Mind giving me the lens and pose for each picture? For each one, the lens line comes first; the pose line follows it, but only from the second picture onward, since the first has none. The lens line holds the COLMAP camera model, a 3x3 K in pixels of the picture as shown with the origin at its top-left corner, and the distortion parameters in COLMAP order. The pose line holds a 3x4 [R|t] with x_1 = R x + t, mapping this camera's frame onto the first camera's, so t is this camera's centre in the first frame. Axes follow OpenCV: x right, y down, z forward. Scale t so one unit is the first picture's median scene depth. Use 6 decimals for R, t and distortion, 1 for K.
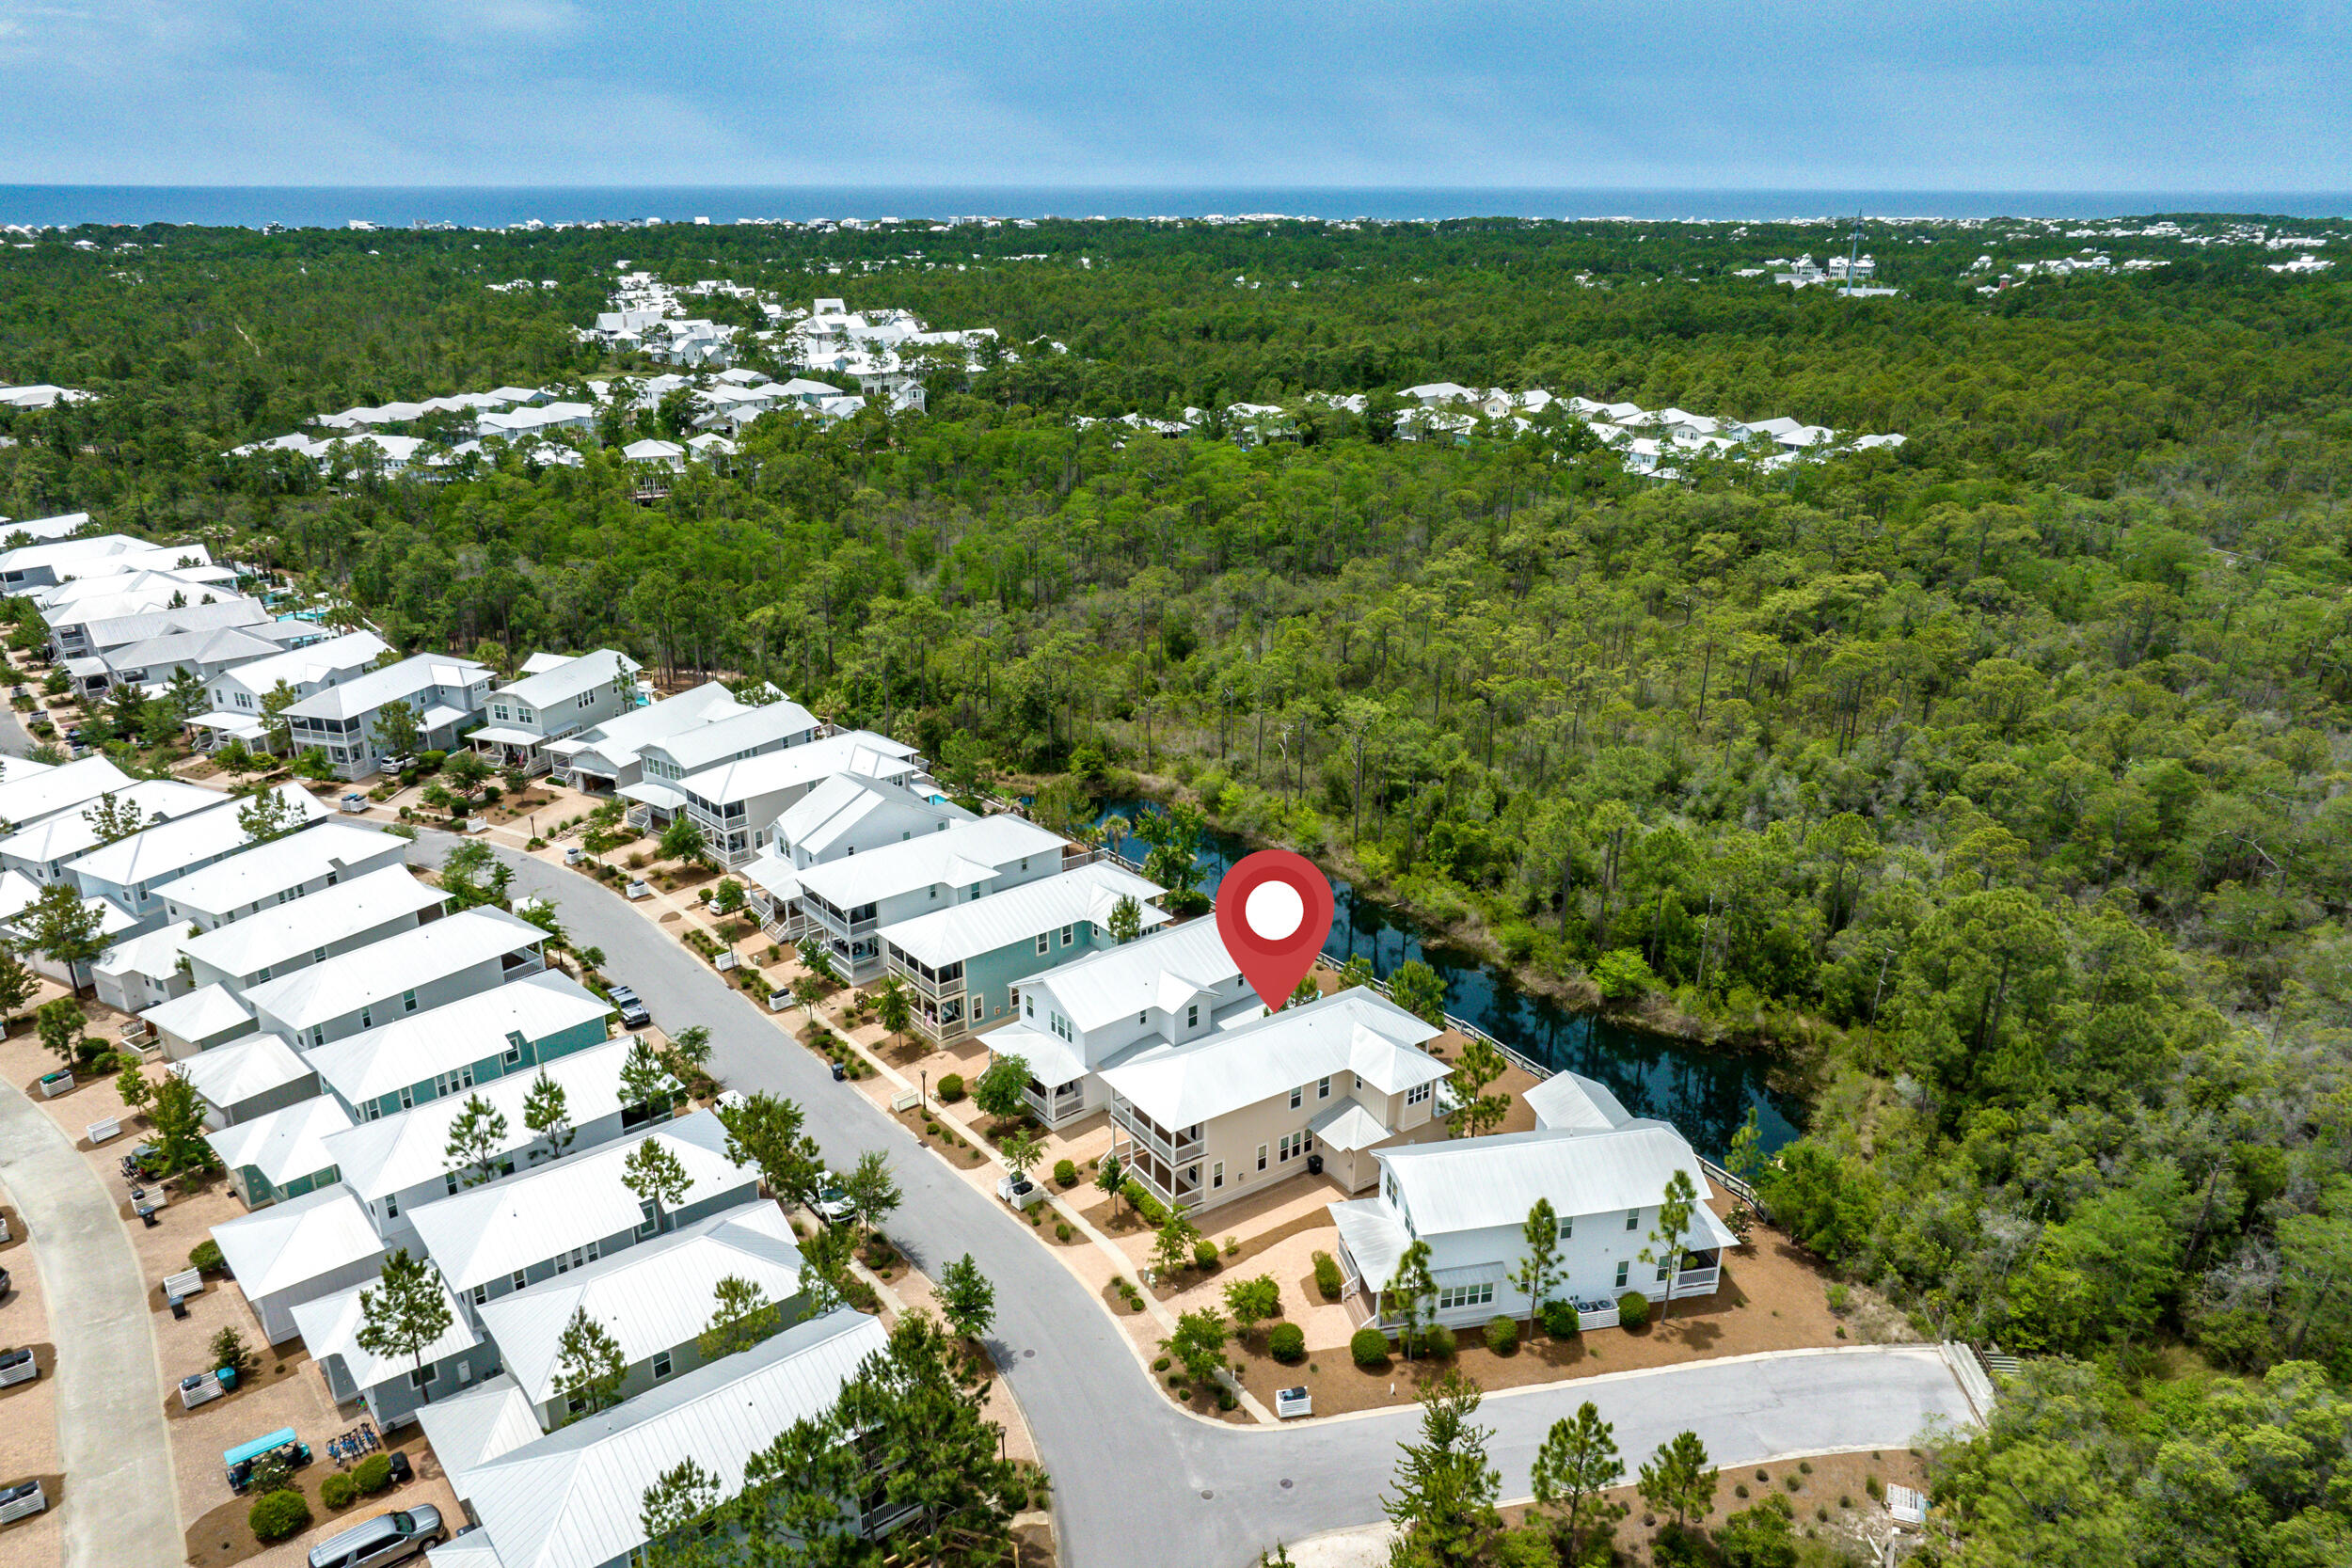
lens RADIAL K [[1654.9, 0, 1179.3], [0, 1654.9, 784.4], [0, 0, 1]] dist [0.004585, 0.002679]
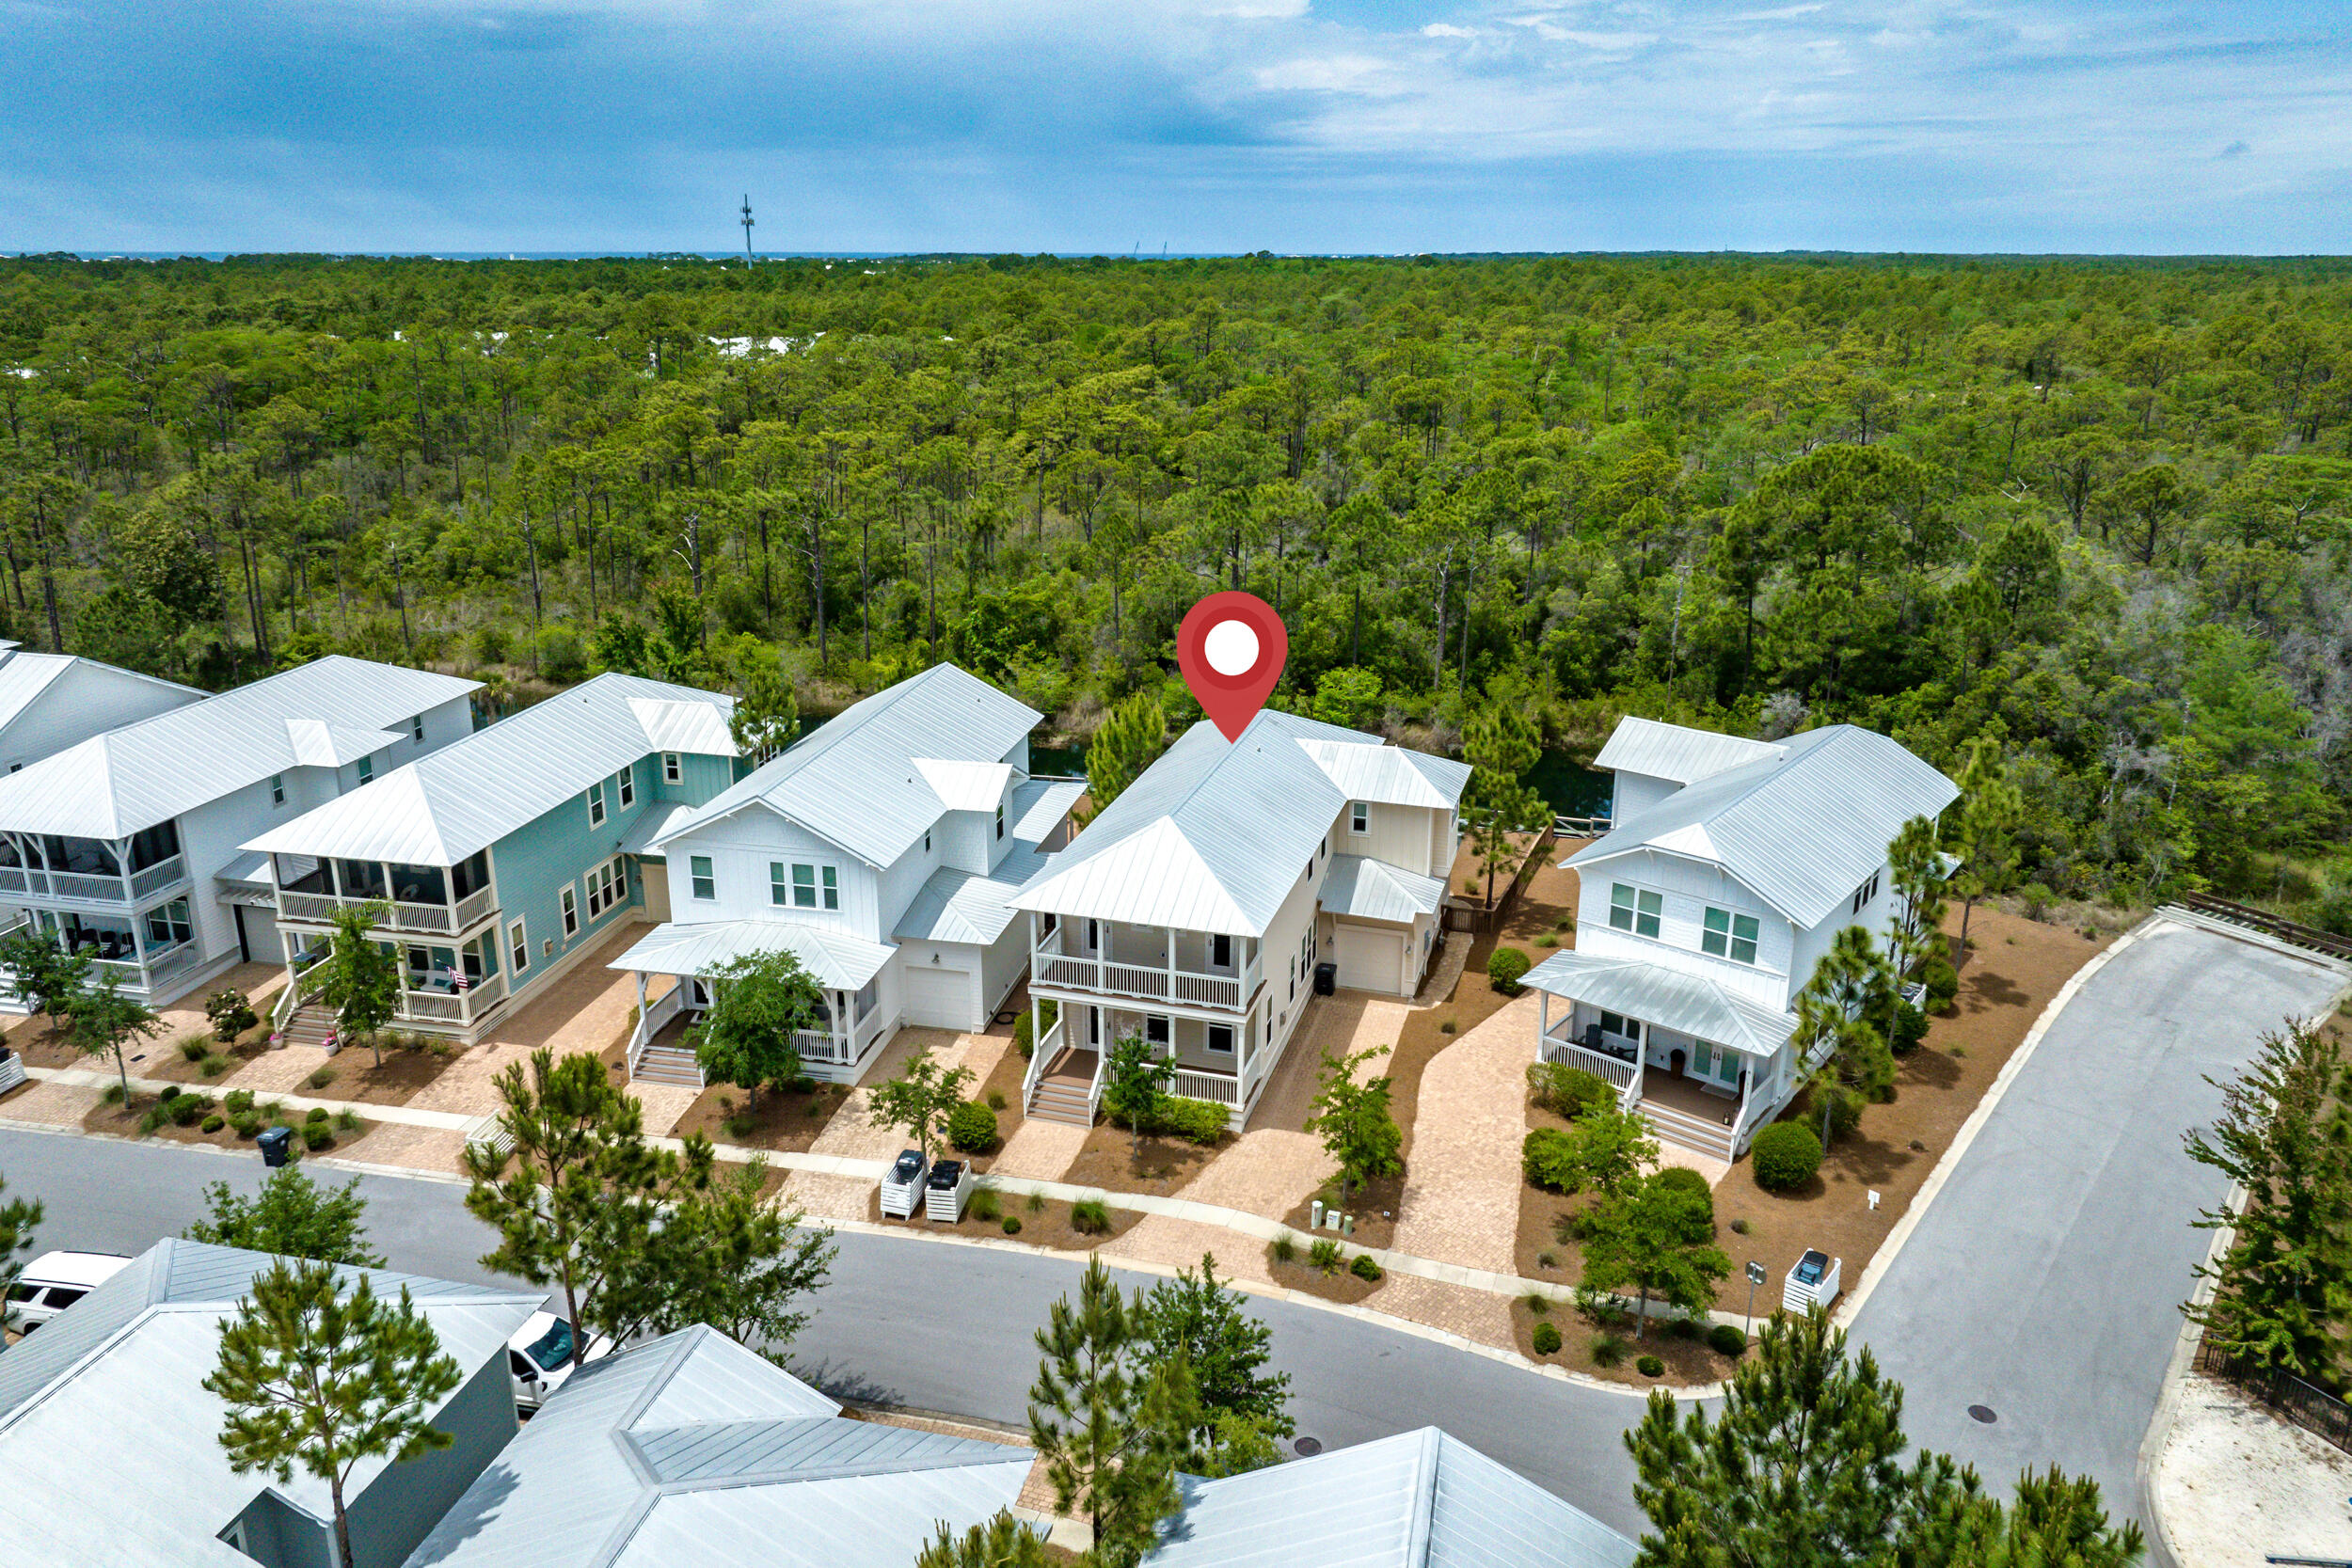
lens RADIAL K [[1654.9, 0, 1177.3], [0, 1654.9, 784.7], [0, 0, 1]] dist [0.004585, 0.002679]
pose [[0.783059, -0.199074, 0.589227, -0.245147], [0.220149, 0.974773, 0.036763, 0.111116], [-0.581681, 0.100931, 0.807131, 0.475161]]
